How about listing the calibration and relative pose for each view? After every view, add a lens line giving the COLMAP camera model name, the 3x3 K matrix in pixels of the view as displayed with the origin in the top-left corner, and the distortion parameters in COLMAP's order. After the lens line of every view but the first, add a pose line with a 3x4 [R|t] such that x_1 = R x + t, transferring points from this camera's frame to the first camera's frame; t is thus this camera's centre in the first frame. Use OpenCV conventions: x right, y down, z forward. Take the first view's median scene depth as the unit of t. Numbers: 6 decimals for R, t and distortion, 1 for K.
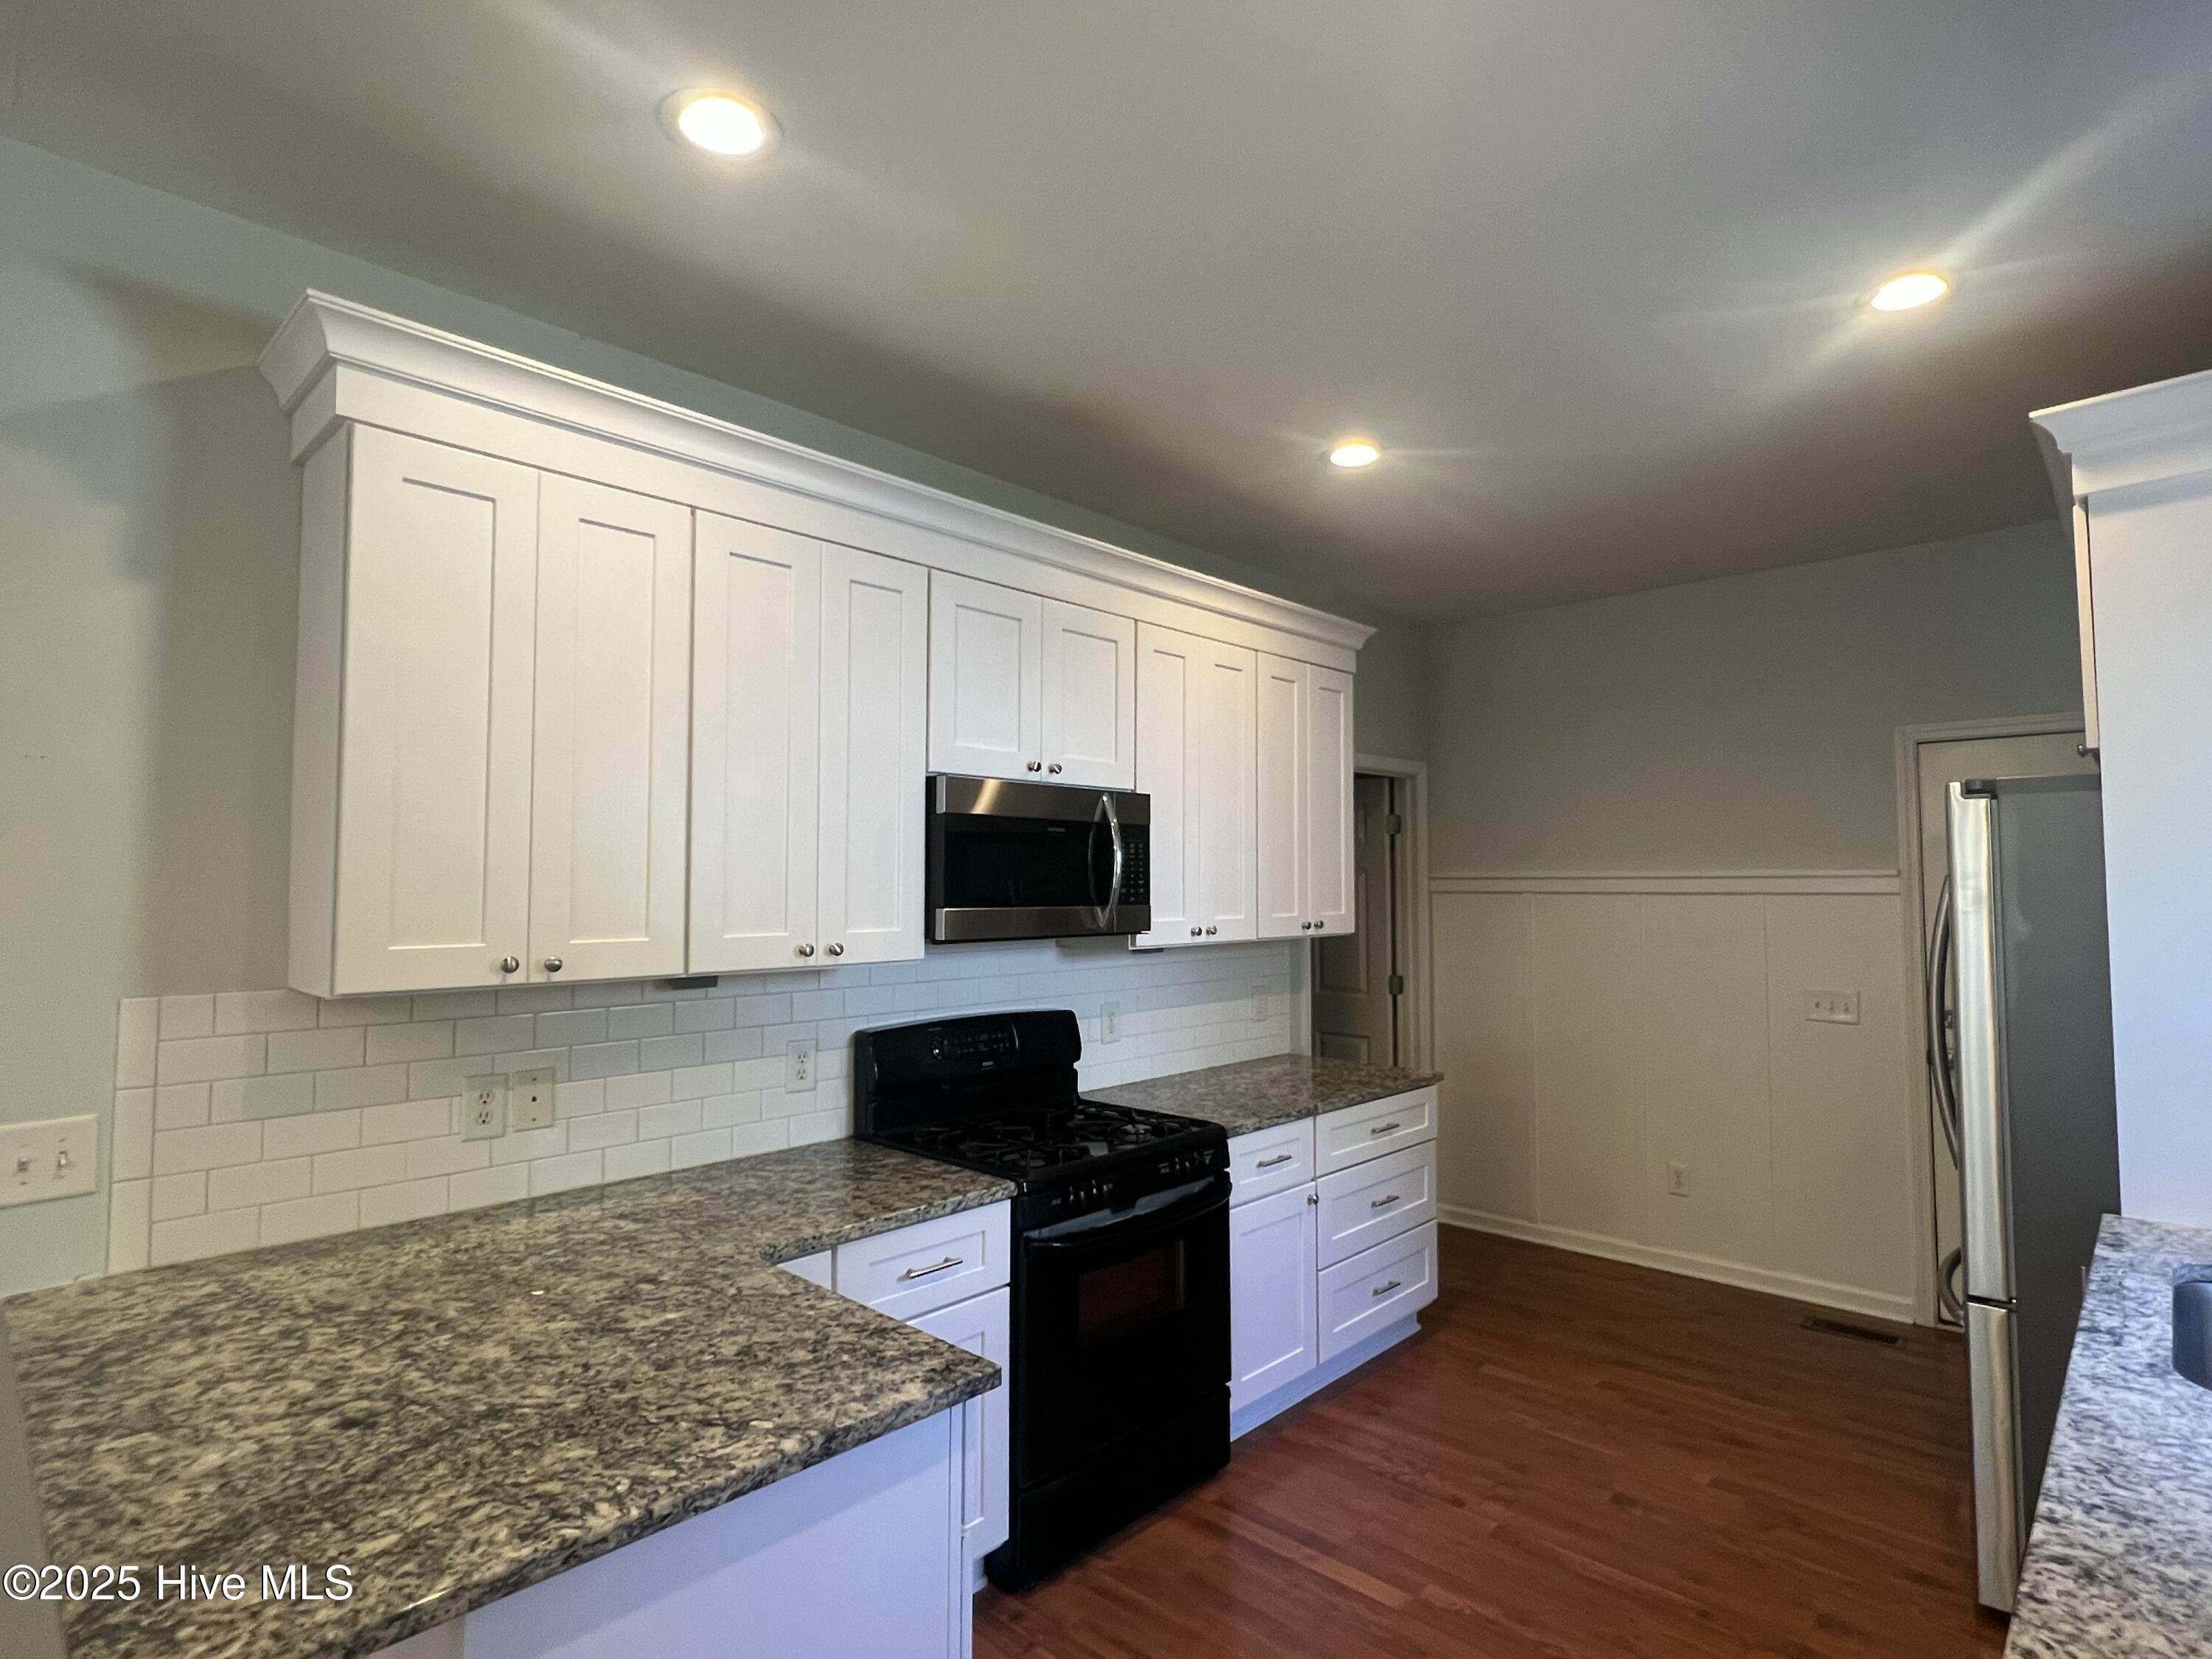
lens RADIAL K [[1125.2, 0, 1085.7], [0, 1125.2, 827.4], [0, 0, 1]] dist [-0.005934, 0.001931]
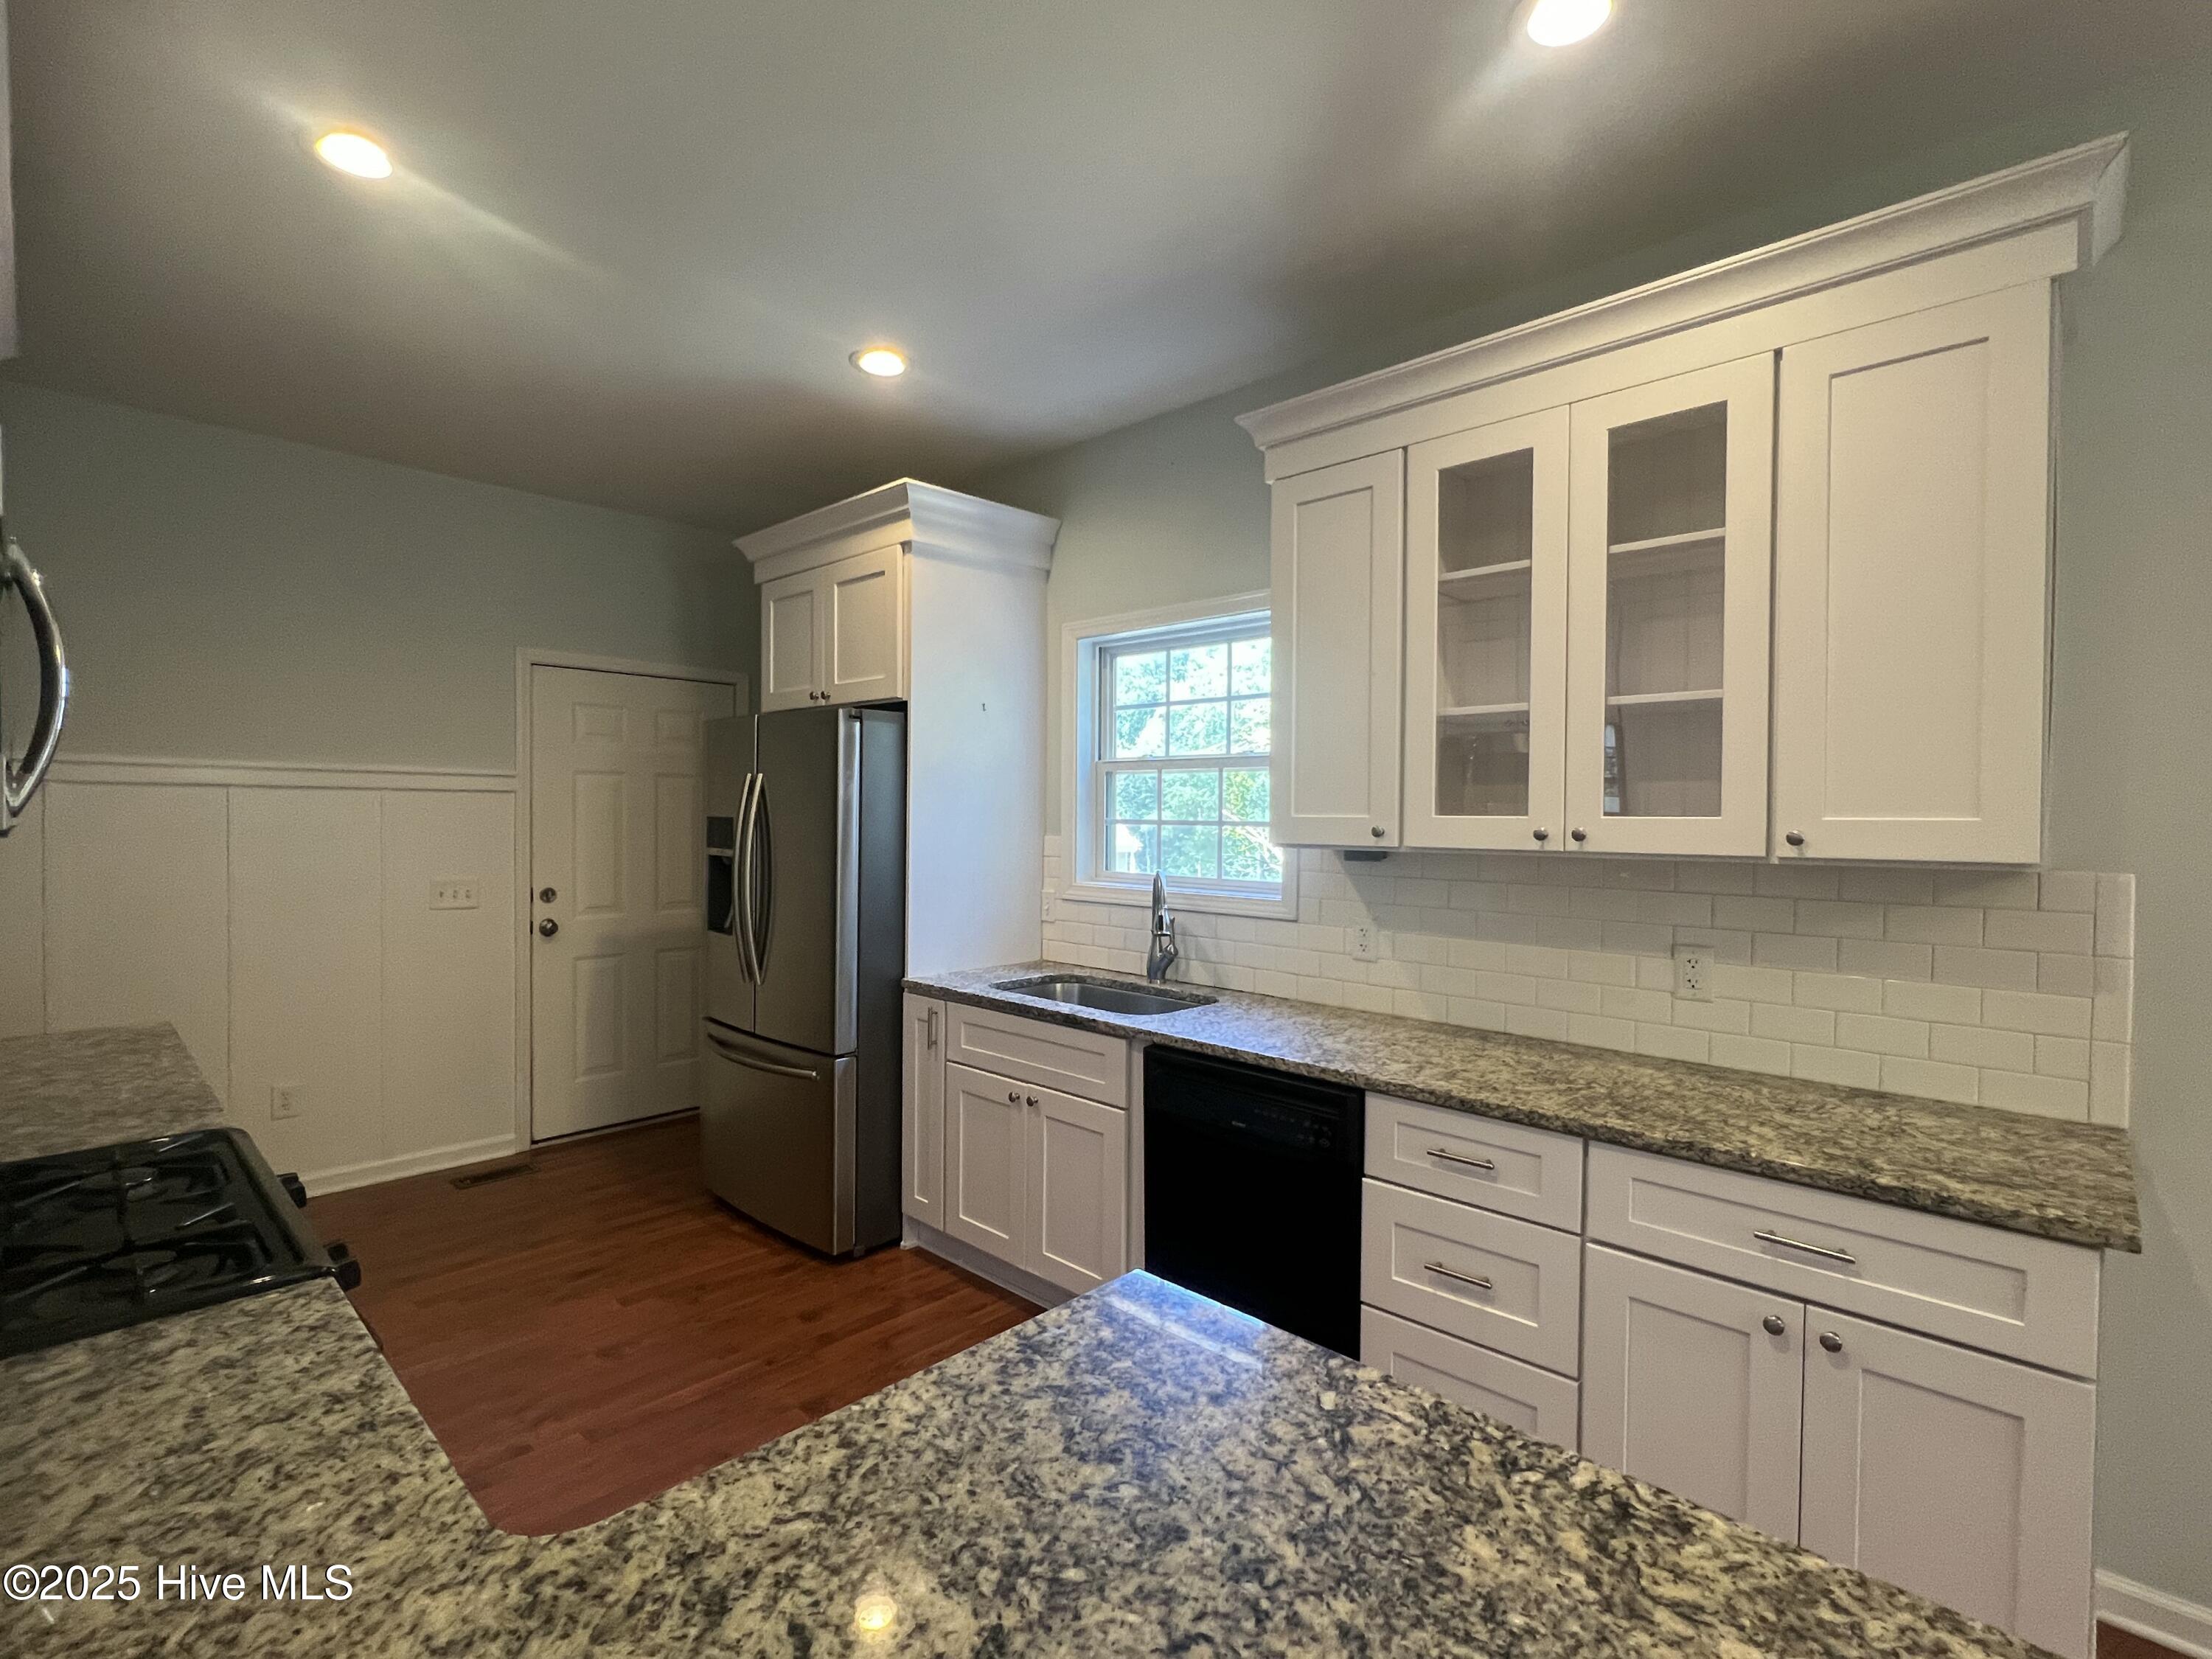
lens RADIAL K [[1015.4, 0, 1108.4], [0, 1015.4, 825.6], [0, 0, 1]] dist [-0.002854, -0.000103]
pose [[-0.001987, -0.011780, 0.999929, -0.646507], [-0.061396, 0.998046, 0.011635, 0.088979], [-0.998112, -0.061368, -0.002706, 0.773410]]
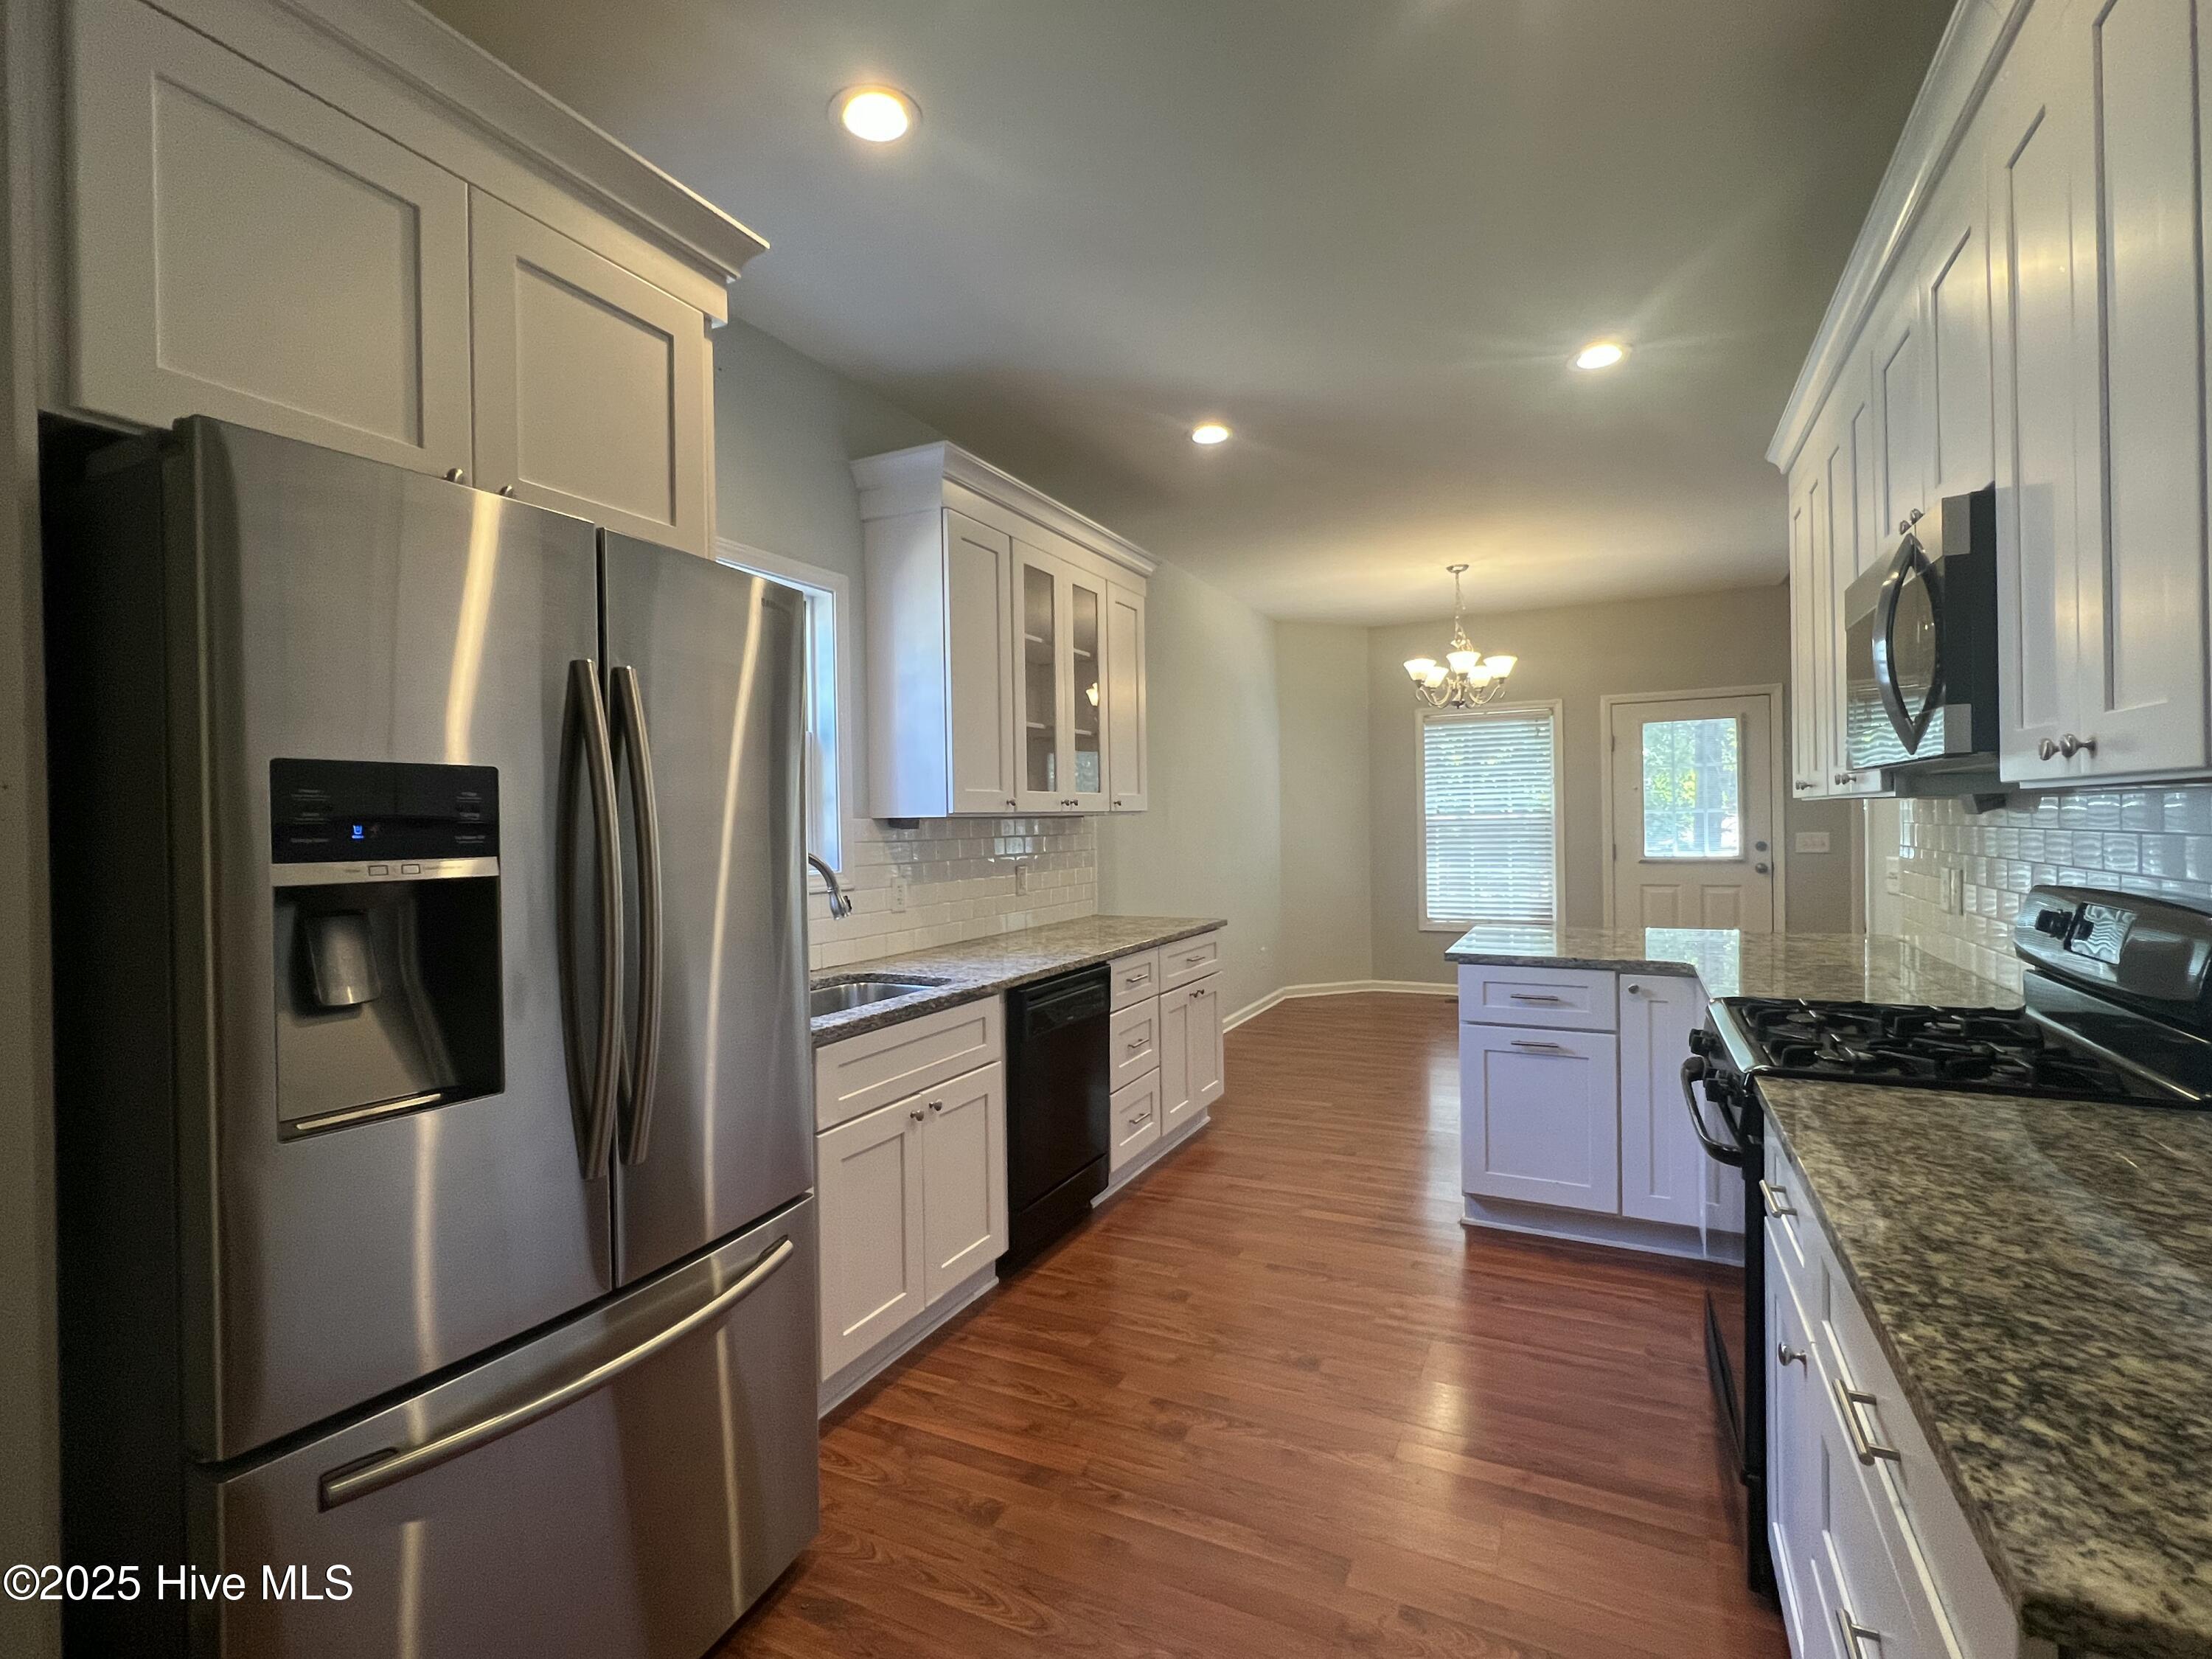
lens RADIAL K [[1015.4, 0, 1104.8], [0, 1015.4, 828.6], [0, 0, 1]] dist [-0.002854, -0.000103]
pose [[-0.954879, 0.019556, -0.296350, 0.919456], [0.035341, 0.998222, -0.048003, 0.222067], [0.294884, -0.056310, -0.953872, 2.120188]]
